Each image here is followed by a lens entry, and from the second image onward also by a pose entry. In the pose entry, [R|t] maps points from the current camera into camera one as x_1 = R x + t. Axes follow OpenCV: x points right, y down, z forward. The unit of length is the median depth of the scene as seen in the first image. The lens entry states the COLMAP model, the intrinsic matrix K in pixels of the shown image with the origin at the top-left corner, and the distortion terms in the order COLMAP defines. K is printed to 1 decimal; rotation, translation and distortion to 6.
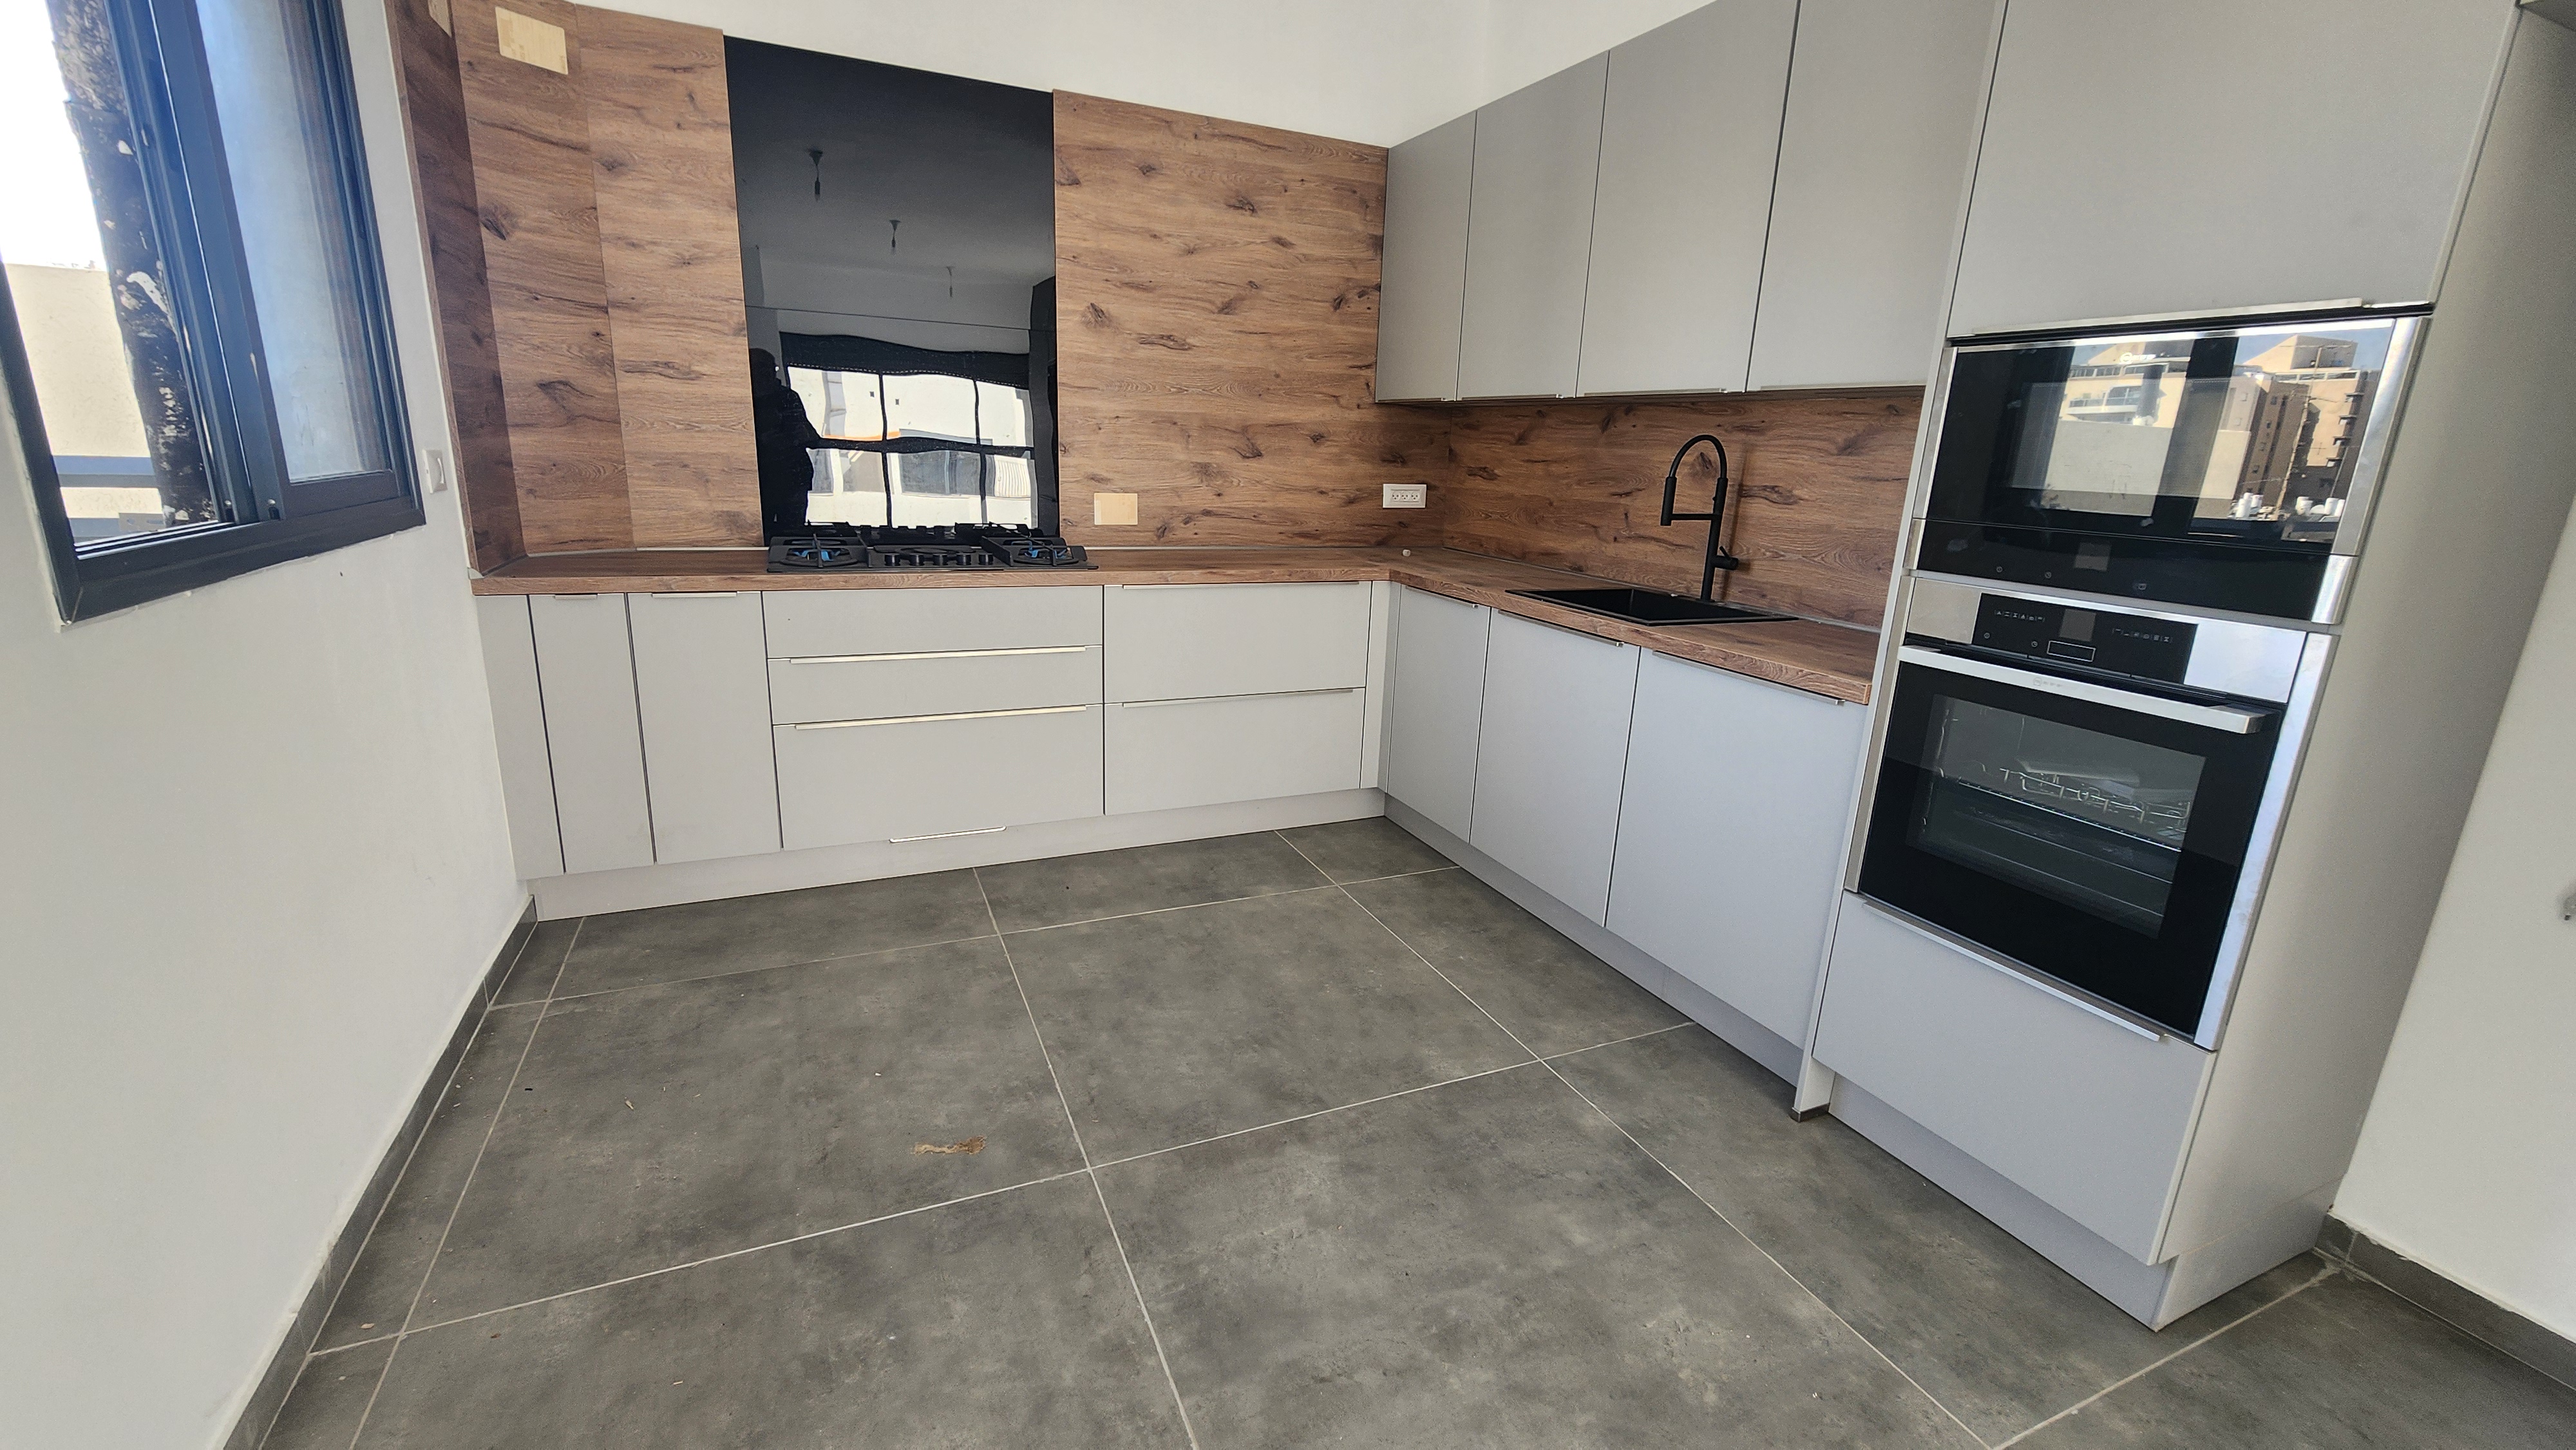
lens RADIAL K [[1076.2, 0, 1274.6], [0, 1076.2, 721.0], [0, 0, 1]] dist [-0.001124, 0.000103]
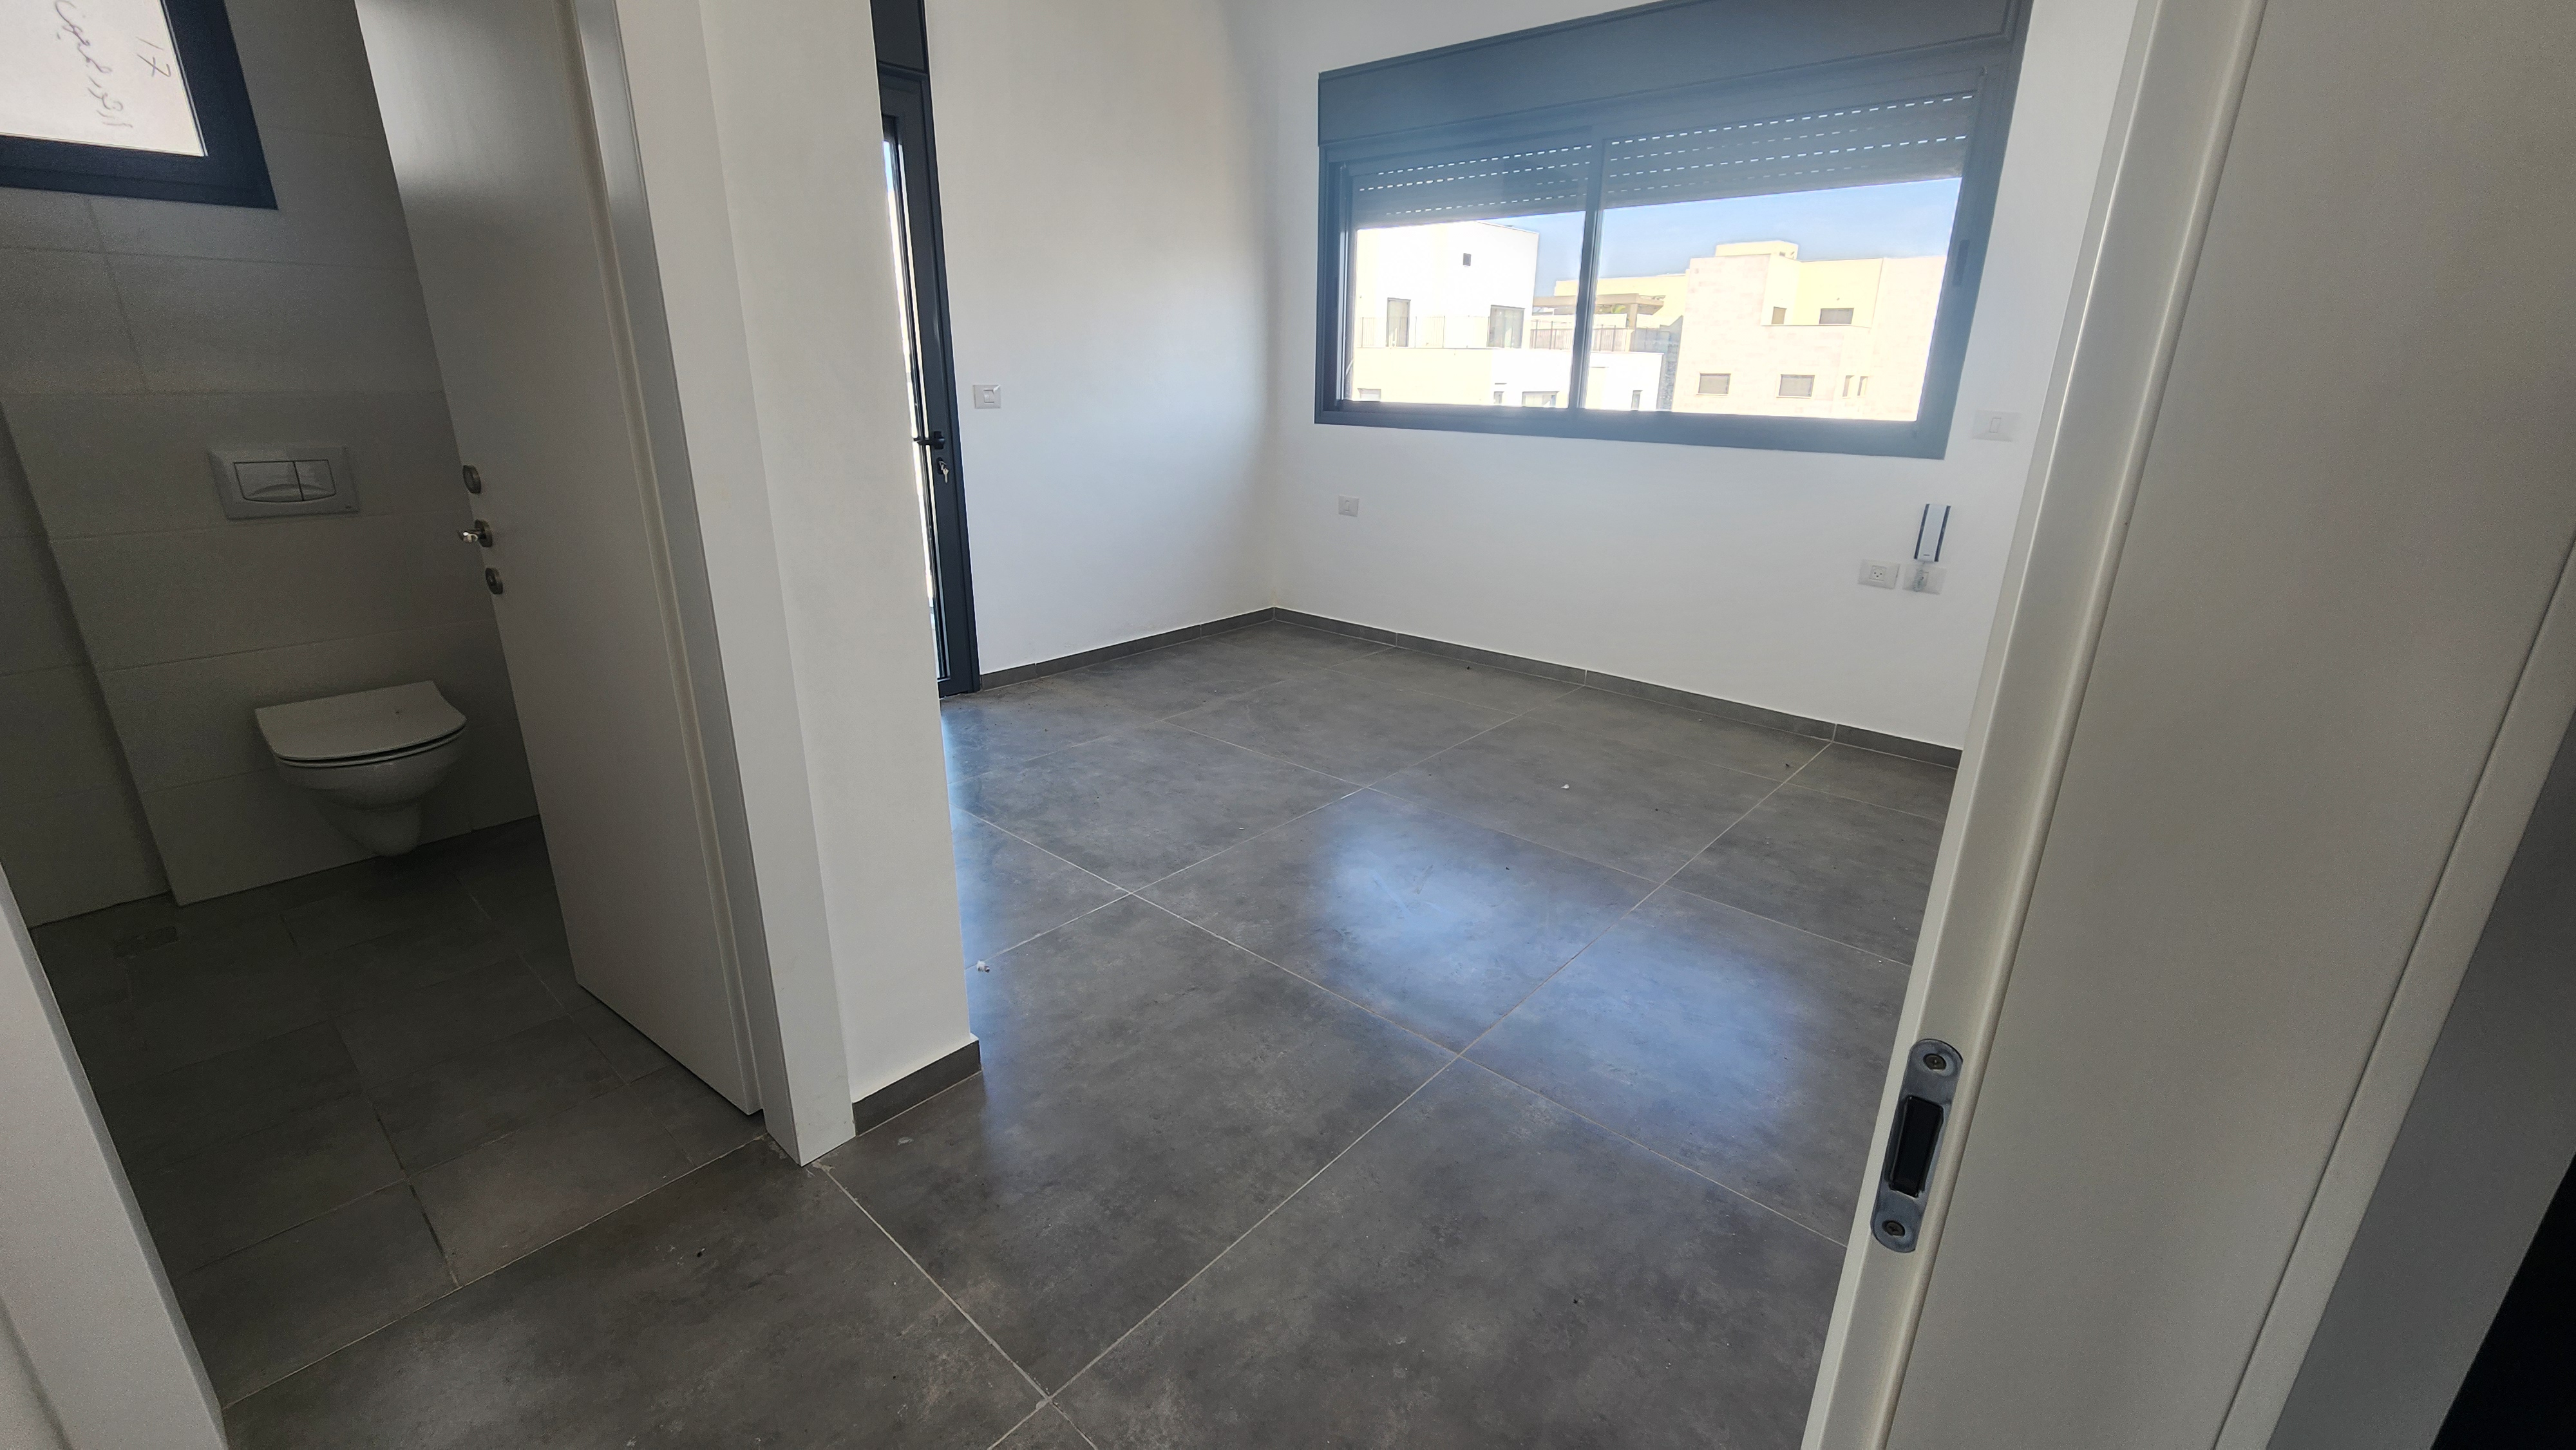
lens RADIAL K [[1076.2, 0, 1274.6], [0, 1076.2, 721.0], [0, 0, 1]] dist [-0.001124, 0.000103]
pose [[-0.910206, 0.086464, -0.405030, 0.426648], [-0.147422, 0.846269, 0.511953, -0.416171], [0.387030, 0.525693, -0.757532, 1.621220]]
